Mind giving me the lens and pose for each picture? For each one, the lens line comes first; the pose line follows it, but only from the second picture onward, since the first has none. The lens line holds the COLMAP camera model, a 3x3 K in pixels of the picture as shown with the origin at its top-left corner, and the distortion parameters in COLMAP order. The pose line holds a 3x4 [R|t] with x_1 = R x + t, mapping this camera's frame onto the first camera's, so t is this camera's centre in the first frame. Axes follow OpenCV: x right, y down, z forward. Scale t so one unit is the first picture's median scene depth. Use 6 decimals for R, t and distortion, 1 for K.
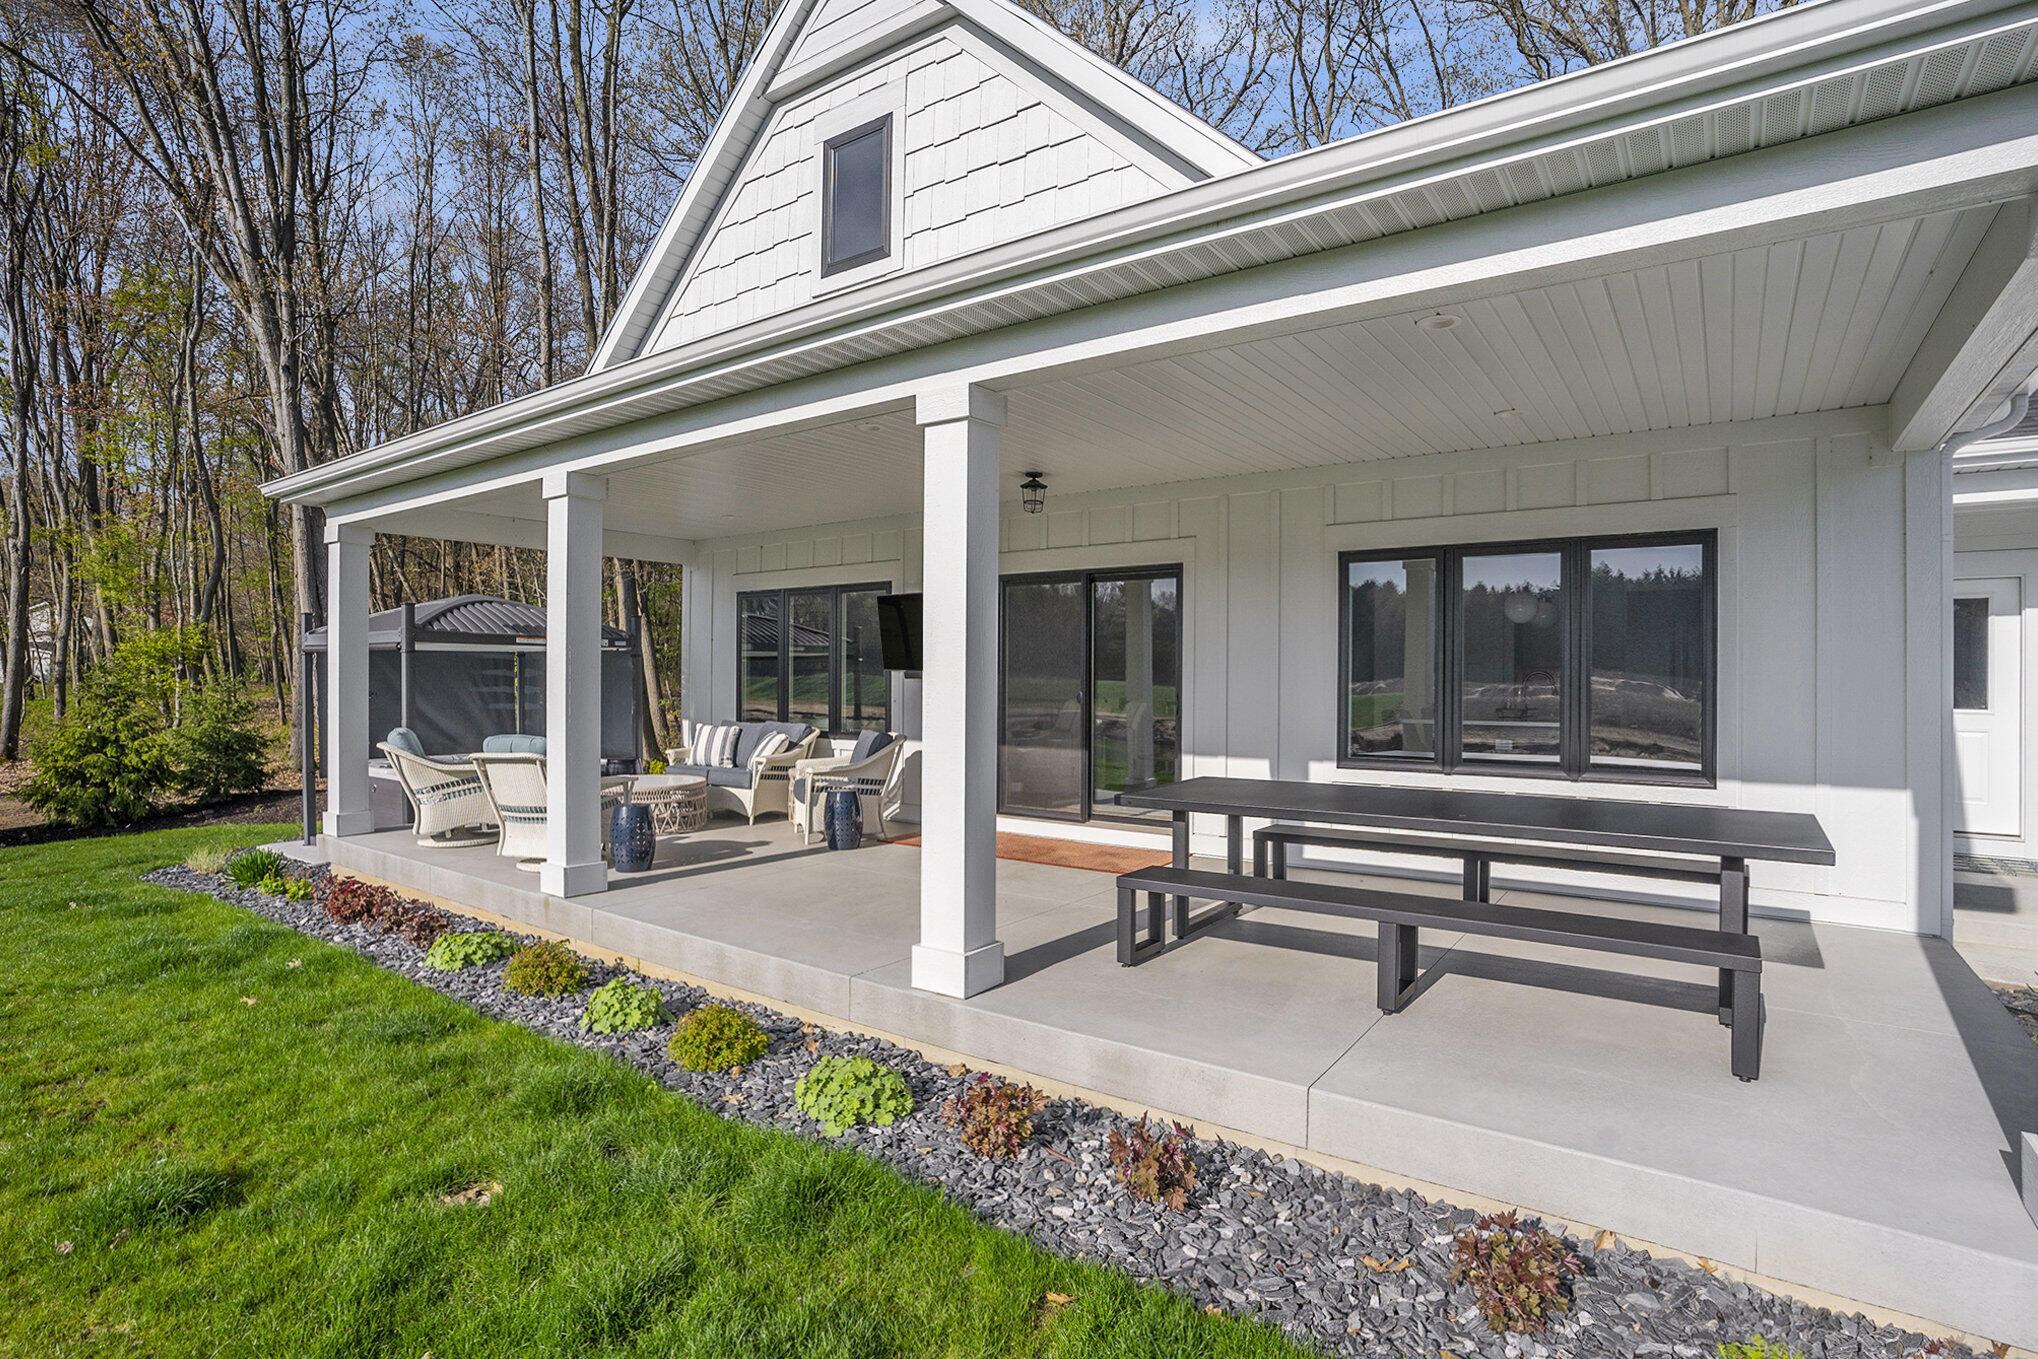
lens RADIAL K [[1013.0, 0, 1012.6], [0, 1013.0, 646.1], [0, 0, 1]] dist [-0.003216, -0.000163]
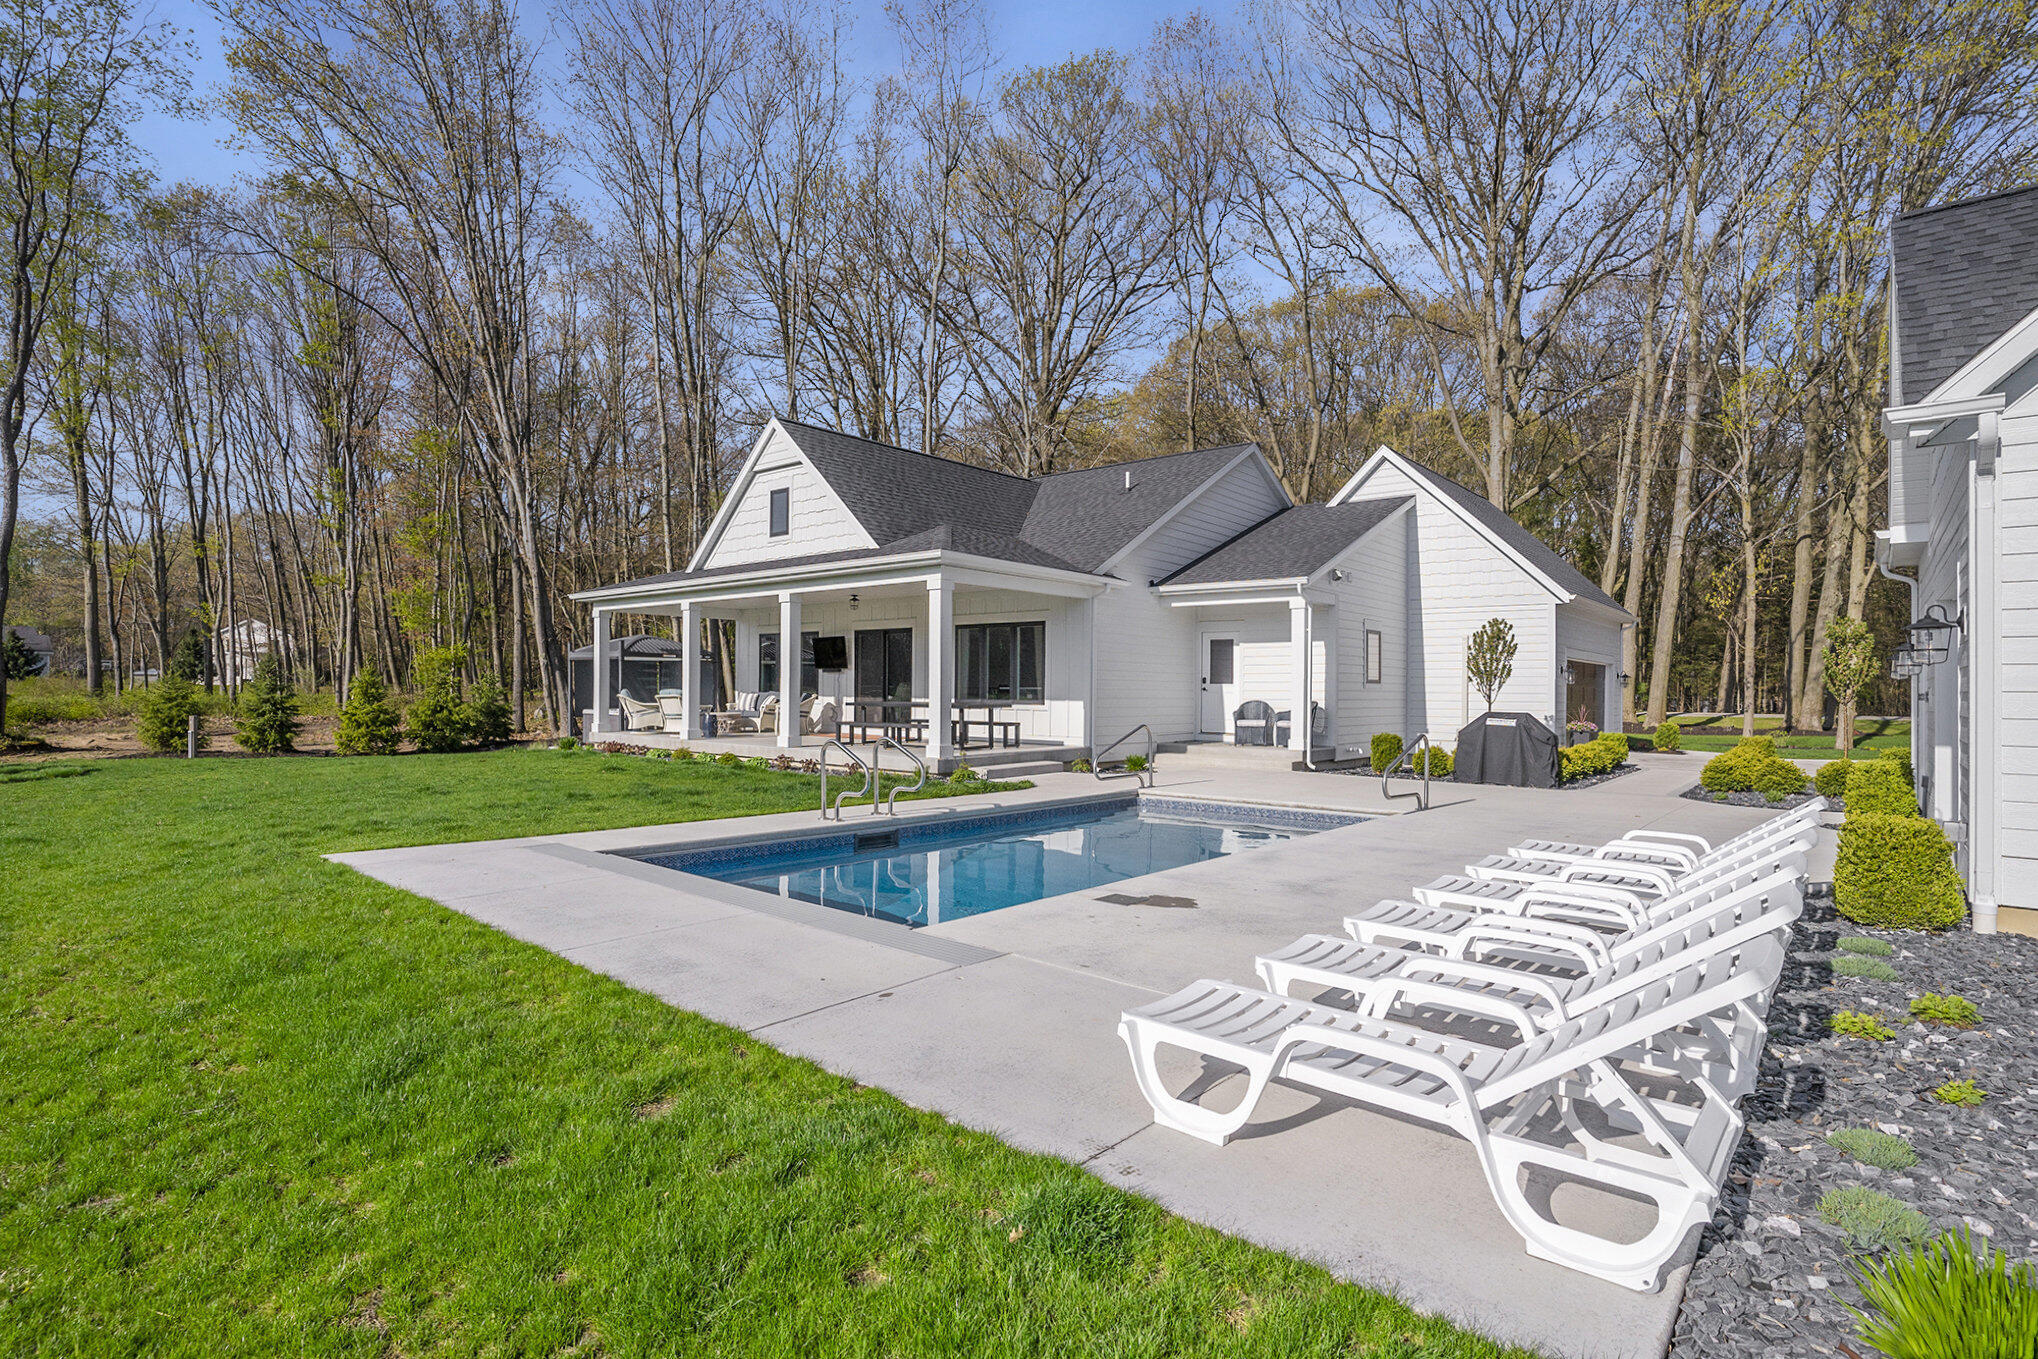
lens RADIAL K [[1020.2, 0, 1019.0], [0, 1020.2, 679.5], [0, 0, 1]] dist [-0.002314, -0.000168]
pose [[0.996937, 0.002073, -0.078182, 0.618978], [-0.000155, 0.999699, 0.024533, -0.009421], [0.078209, -0.024446, 0.996637, -1.554525]]
